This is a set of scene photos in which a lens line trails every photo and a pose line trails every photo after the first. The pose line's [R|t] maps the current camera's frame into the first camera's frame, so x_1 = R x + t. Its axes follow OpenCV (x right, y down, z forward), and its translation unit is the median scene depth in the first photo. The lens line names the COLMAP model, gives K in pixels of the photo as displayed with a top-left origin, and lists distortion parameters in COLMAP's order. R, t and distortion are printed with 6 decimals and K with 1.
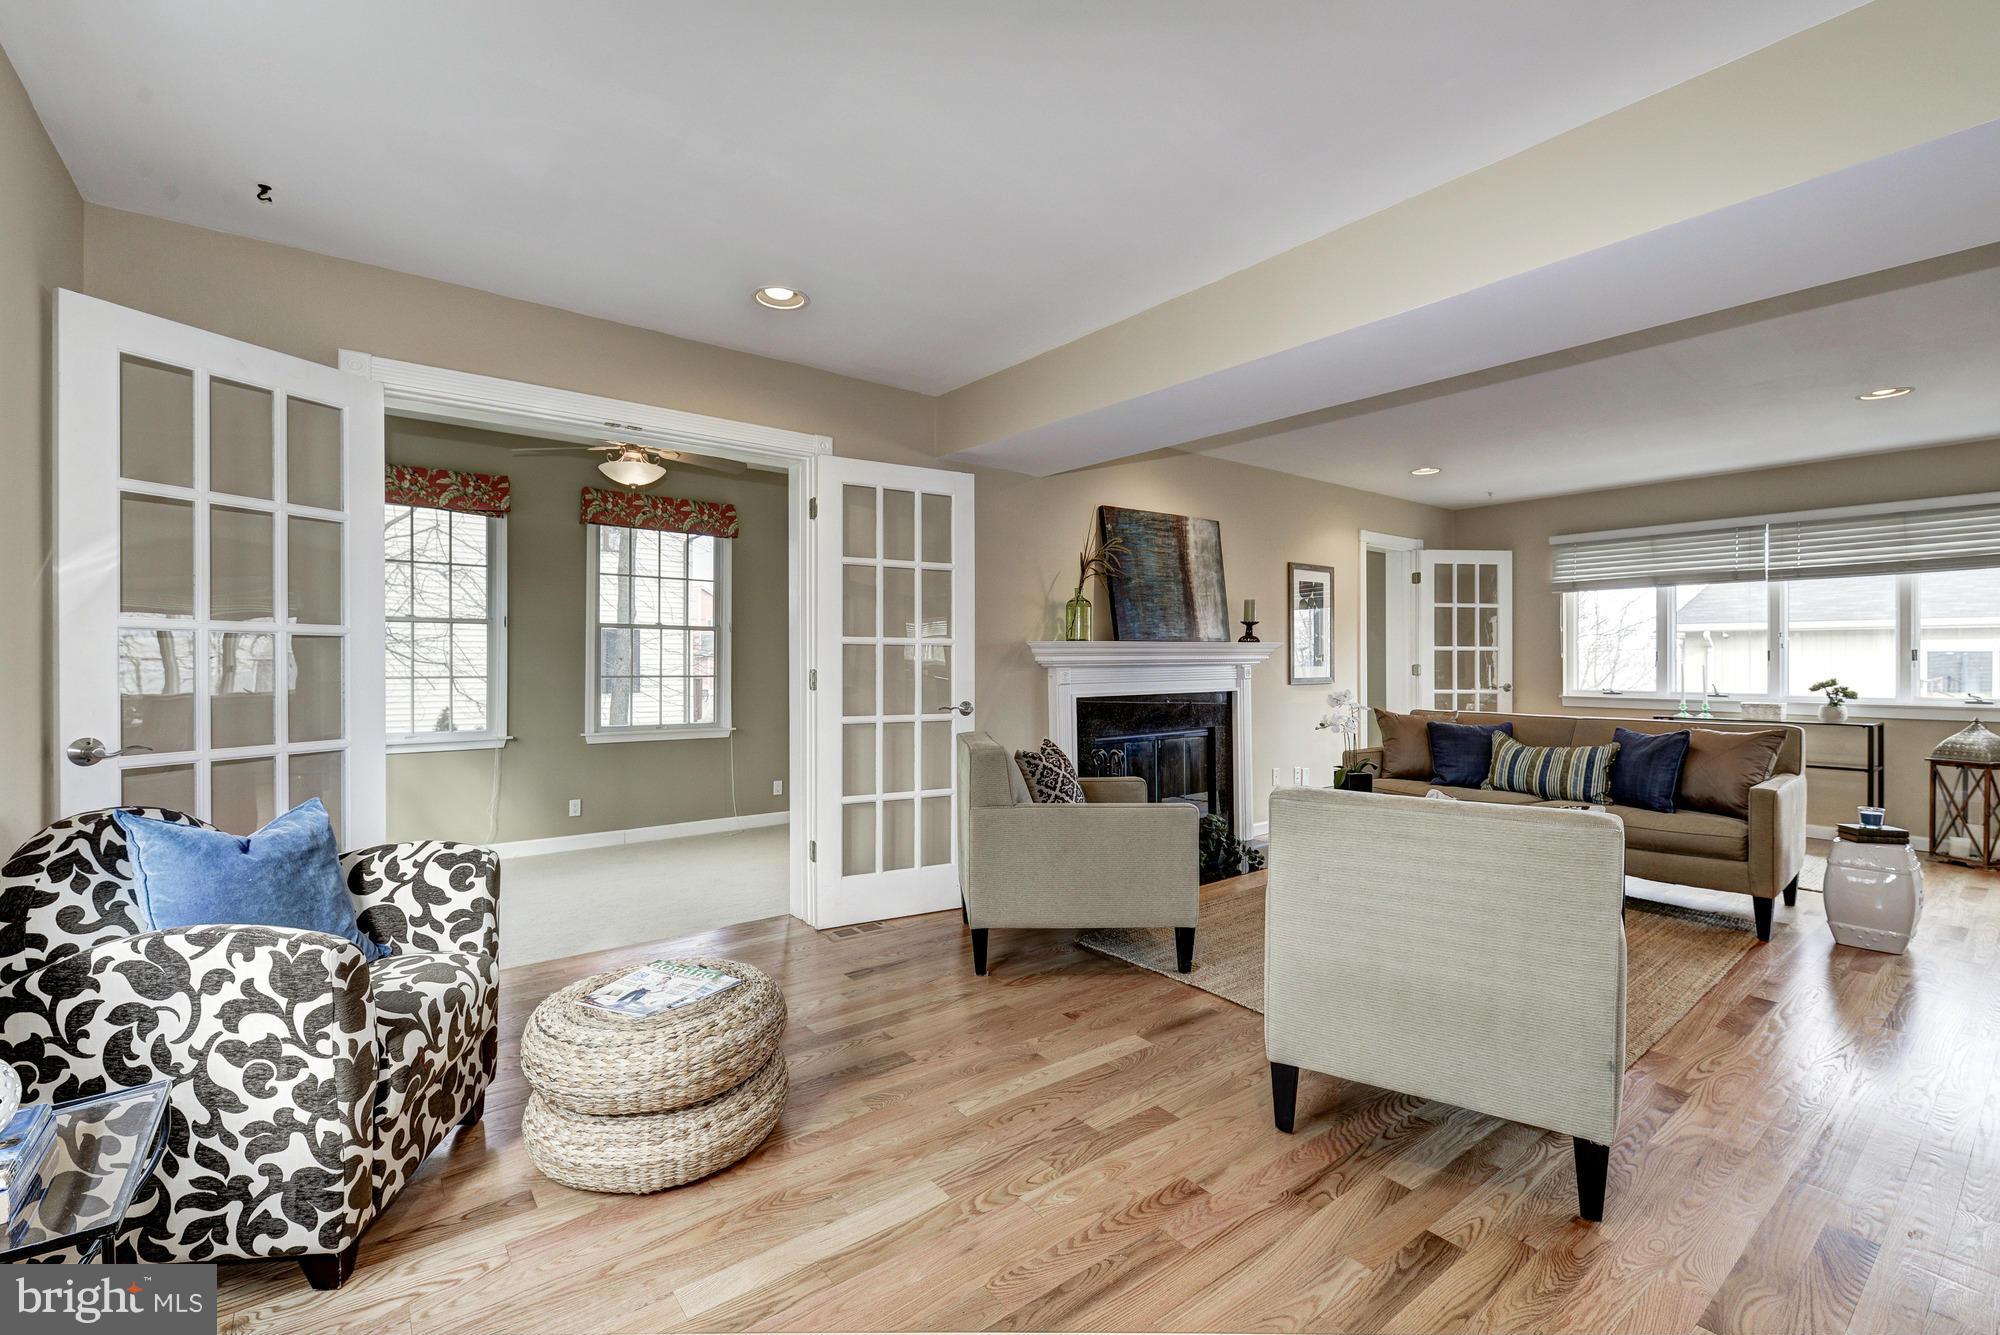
lens RADIAL K [[868.9, 0, 997.9], [0, 868.9, 667.8], [0, 0, 1]] dist [0.014918, -0.006005]
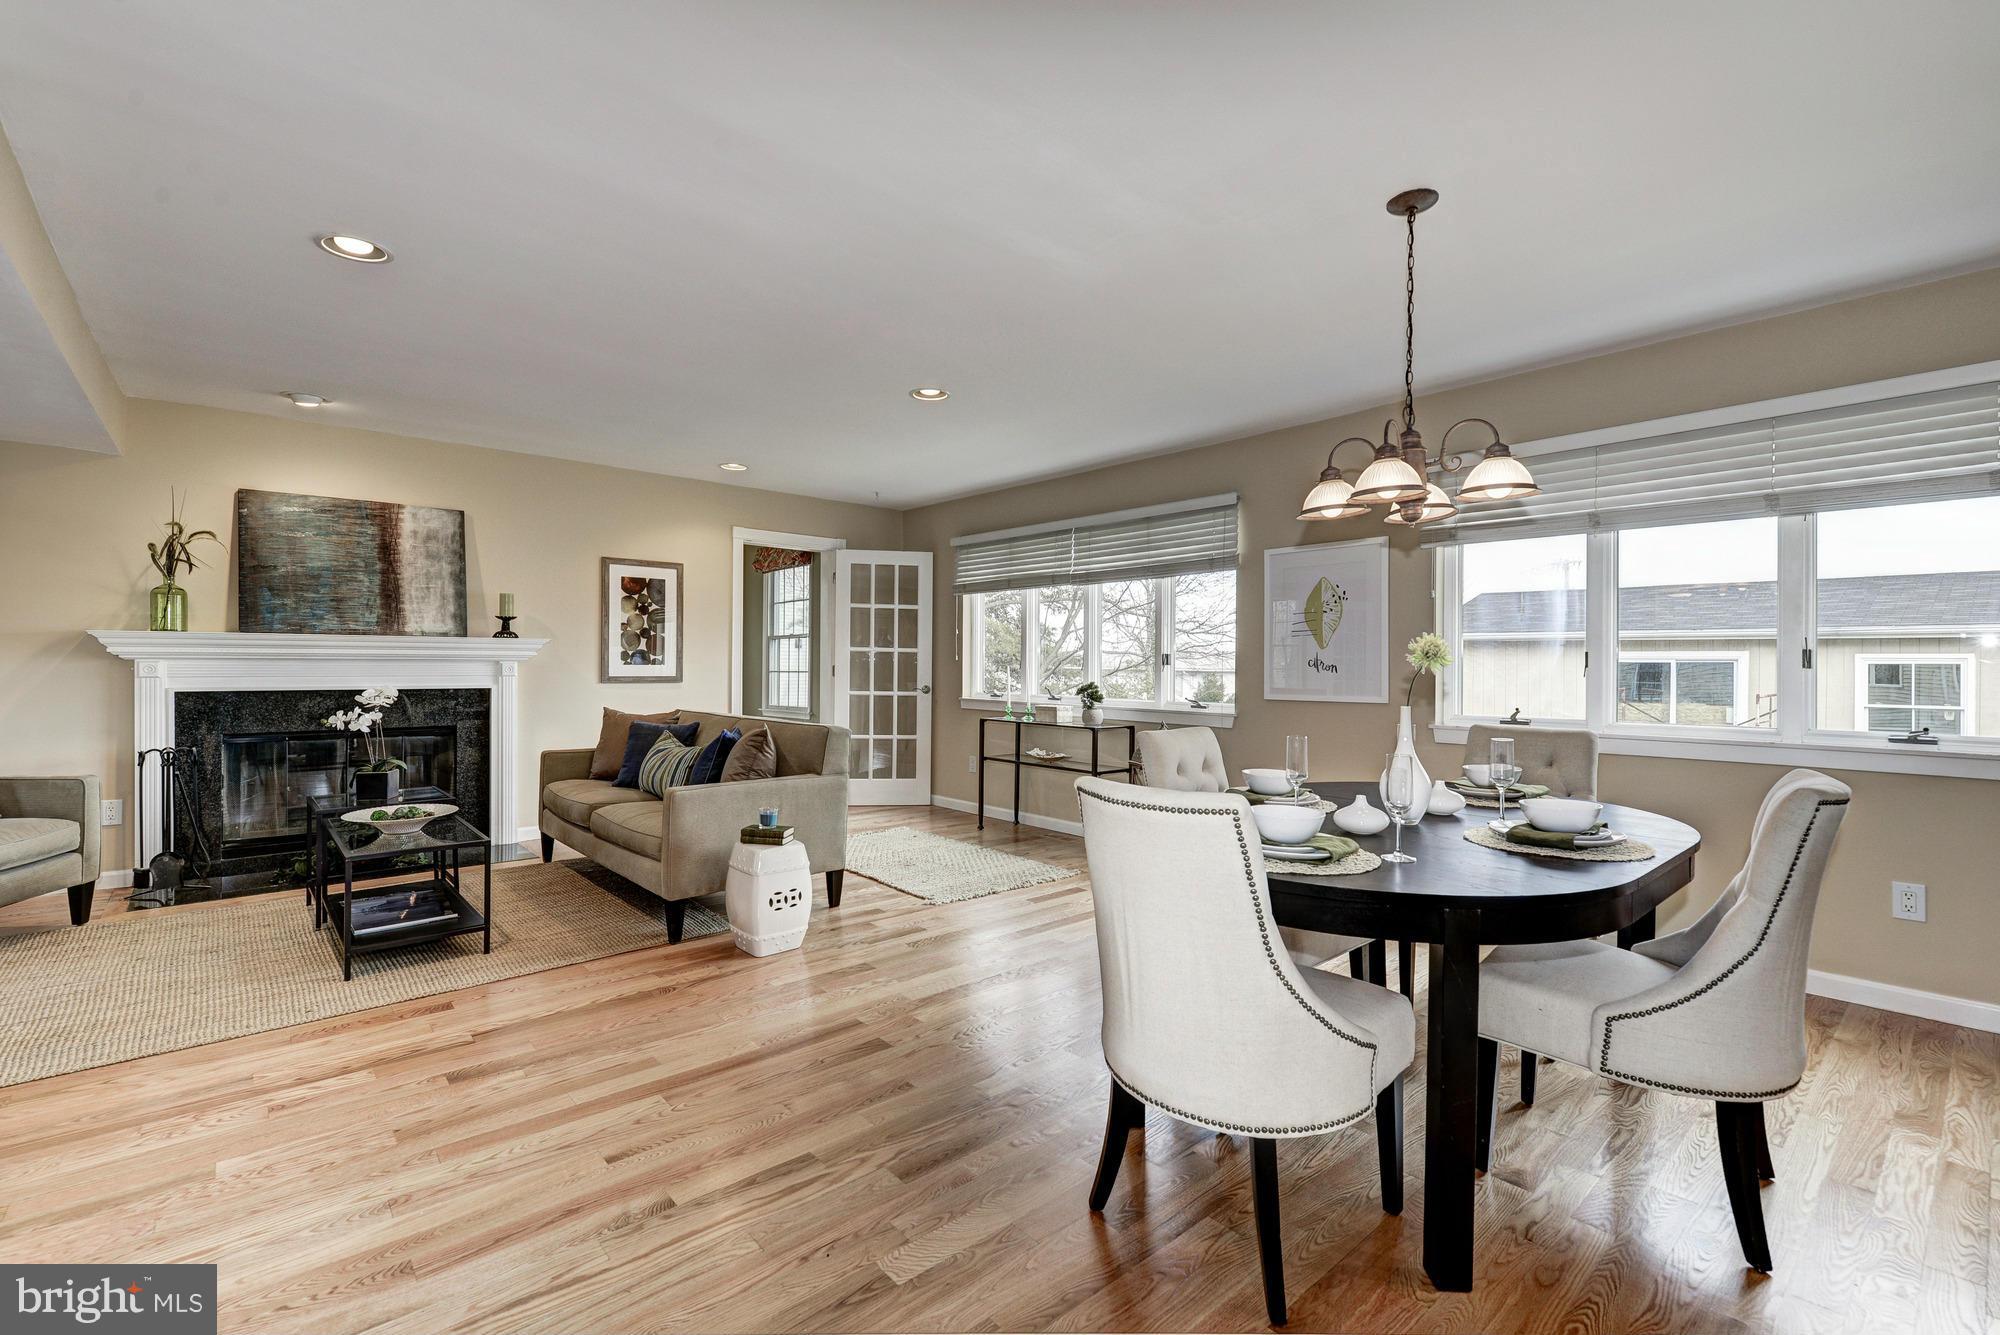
lens RADIAL K [[868.9, 0, 997.9], [0, 868.9, 667.8], [0, 0, 1]] dist [0.014918, -0.006005]
pose [[0.998789, 0.011983, 0.047713, 0.816640], [-0.011703, 0.999913, -0.006145, 0.003640], [-0.047783, 0.005579, 0.998842, 0.010533]]
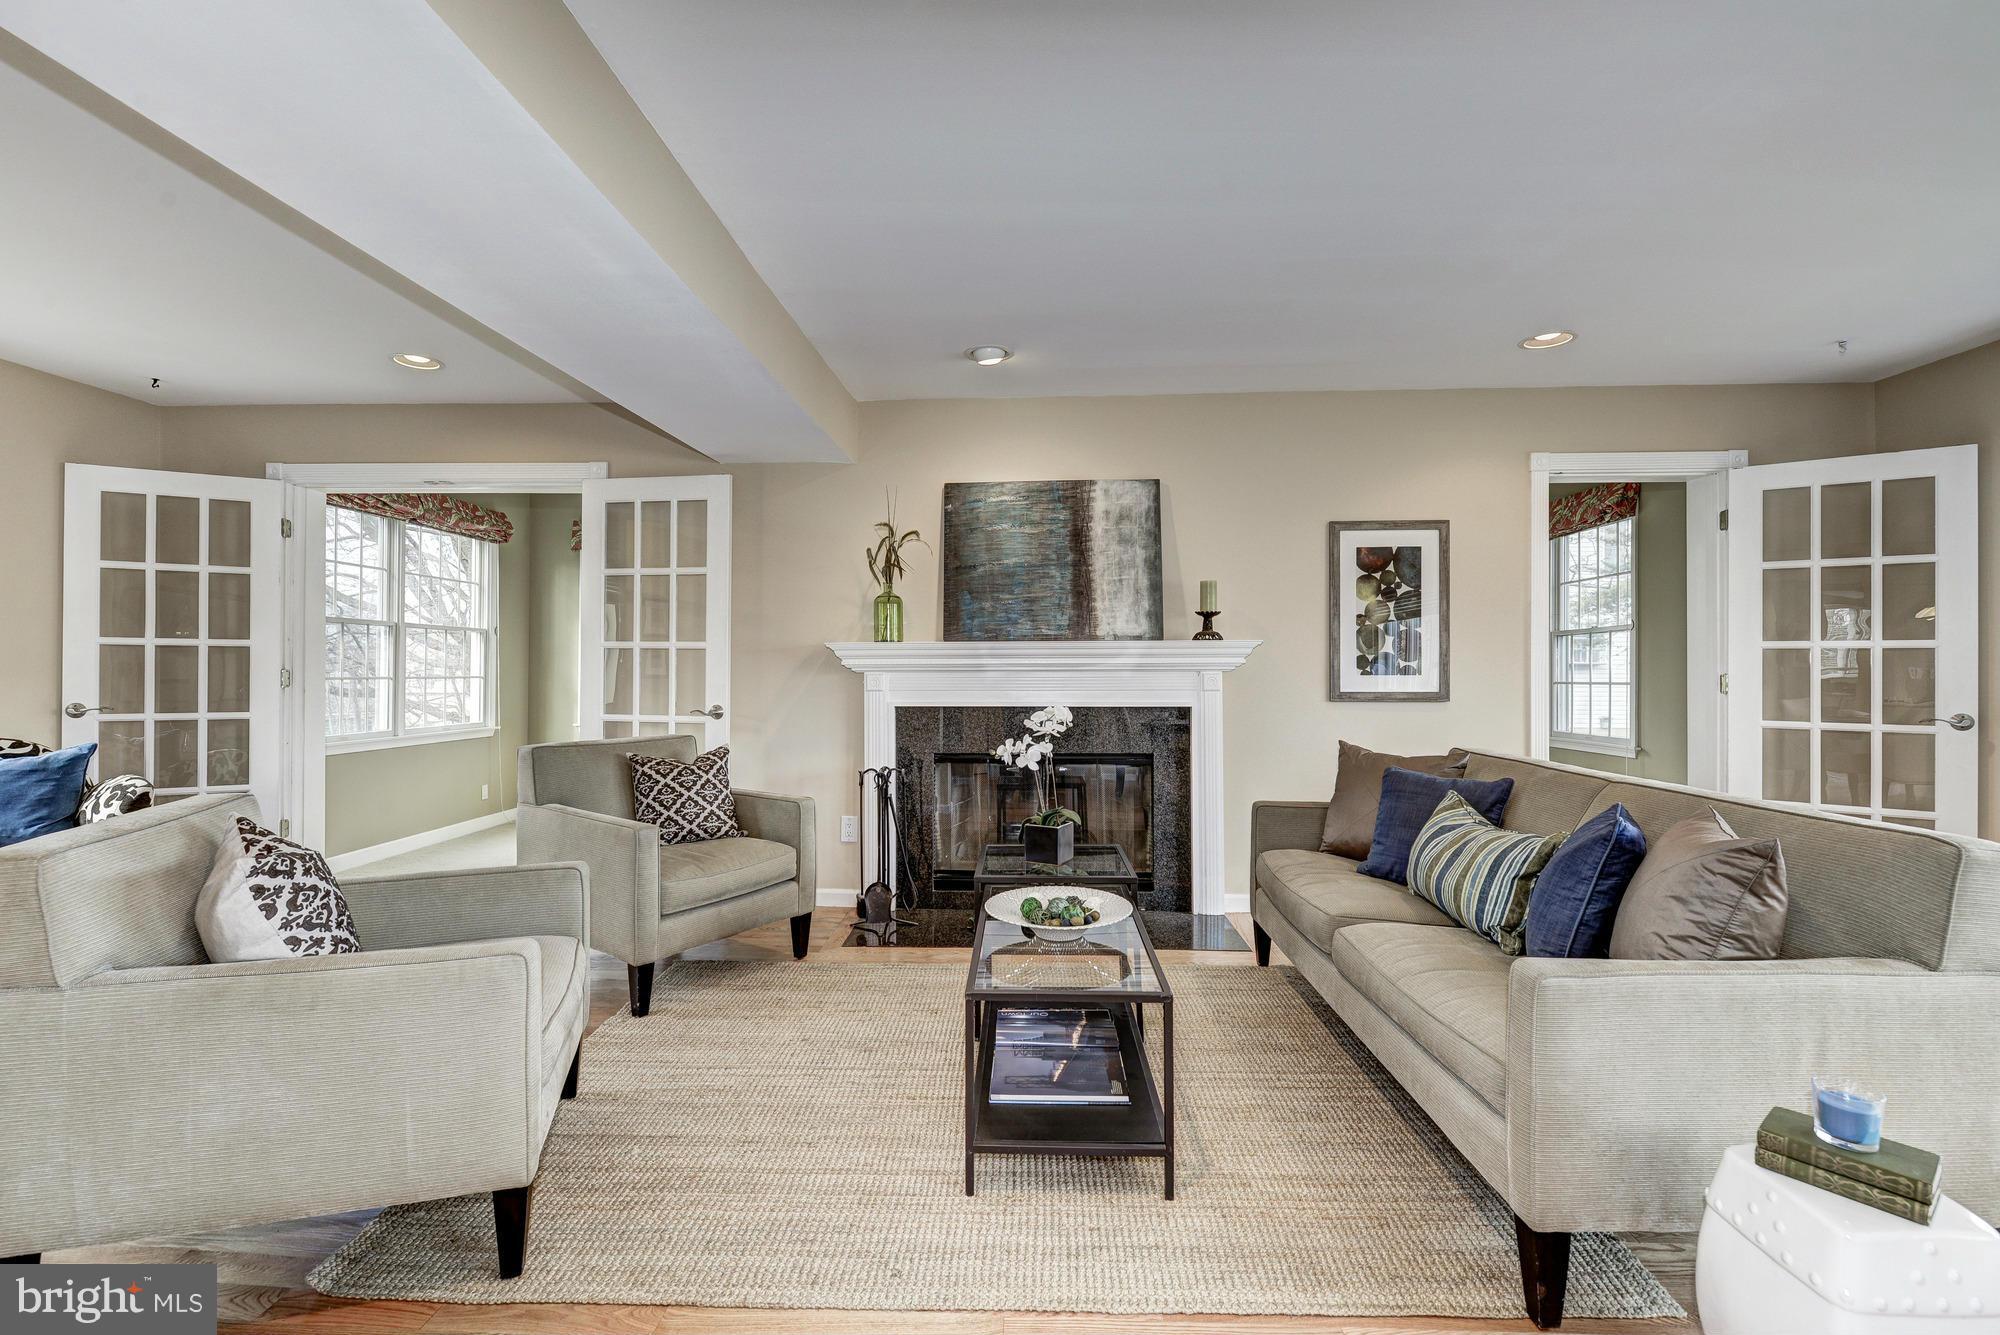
lens RADIAL K [[868.9, 0, 997.9], [0, 868.9, 667.8], [0, 0, 1]] dist [0.014918, -0.006005]
pose [[0.754491, 0.002820, -0.656304, 0.656510], [-0.009094, 0.999940, -0.006158, -0.000077], [0.656247, 0.010615, 0.754471, 0.351483]]
